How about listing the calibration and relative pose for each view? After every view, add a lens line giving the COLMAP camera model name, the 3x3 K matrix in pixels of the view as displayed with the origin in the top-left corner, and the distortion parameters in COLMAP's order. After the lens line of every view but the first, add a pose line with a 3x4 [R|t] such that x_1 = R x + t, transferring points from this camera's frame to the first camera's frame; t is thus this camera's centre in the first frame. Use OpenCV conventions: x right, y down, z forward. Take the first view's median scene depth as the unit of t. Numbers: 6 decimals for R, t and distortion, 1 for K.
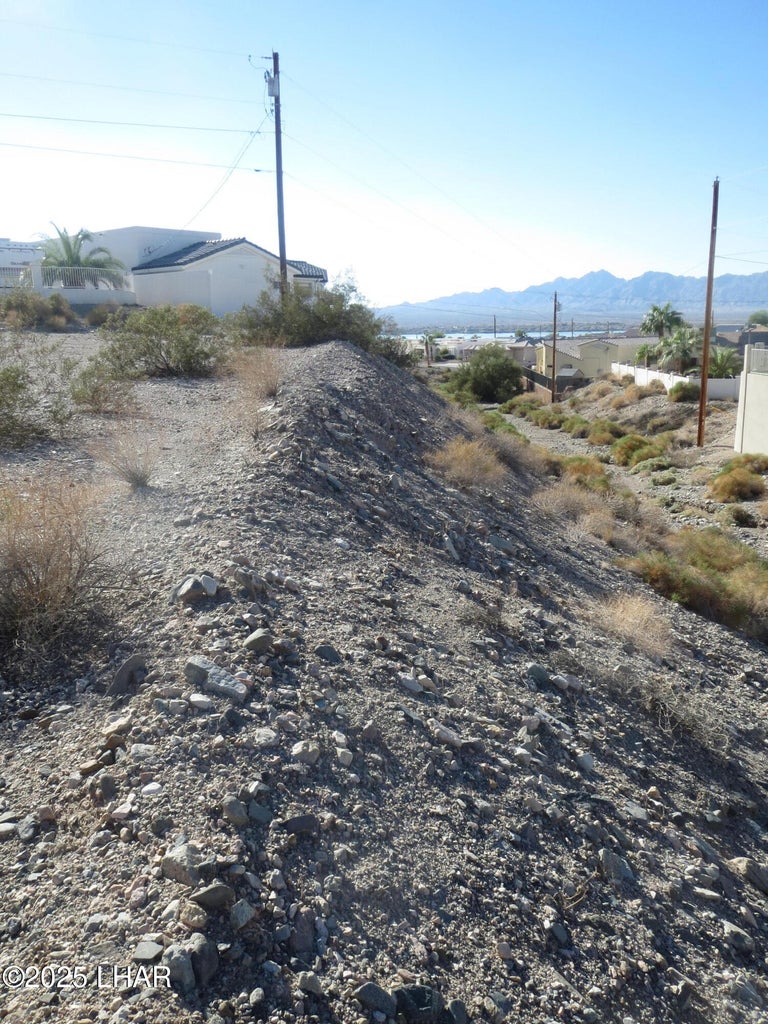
lens RADIAL K [[859.5, 0, 384.0], [0, 859.5, 512.0], [0, 0, 1]] dist [-0.006206, -0.002215]
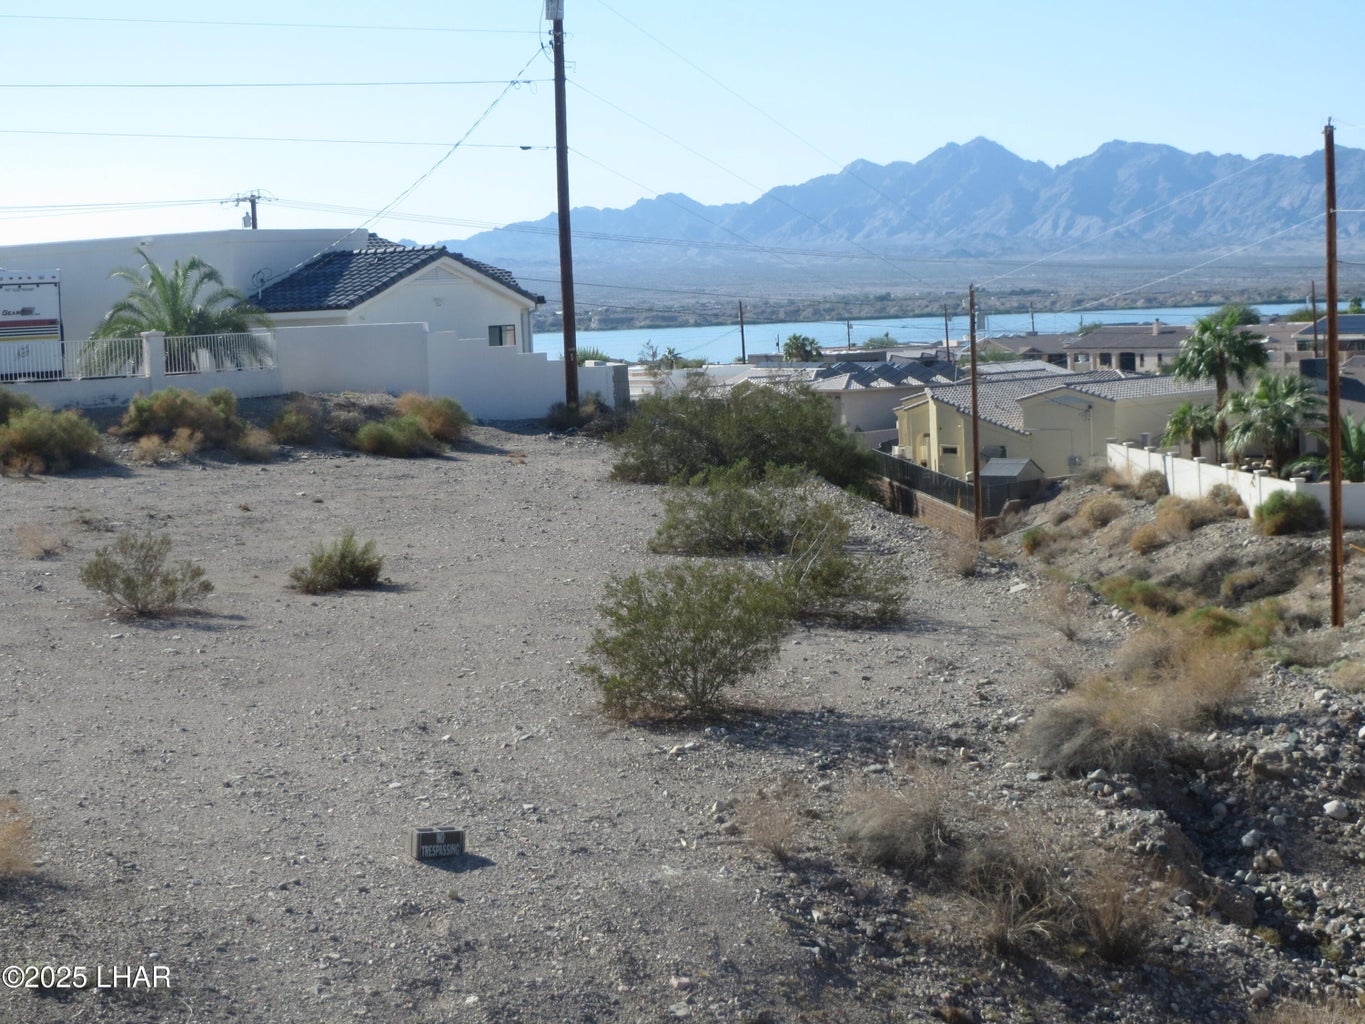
lens RADIAL K [[2739.3, 0, 681.2], [0, 2739.3, 458.7], [0, 0, 1]] dist [-0.007093, -0.287793]
pose [[0.990545, -0.028210, 0.134256, -0.160720], [0.048578, 0.987348, -0.150944, 0.035941], [-0.128299, 0.156039, 0.979383, -0.381367]]
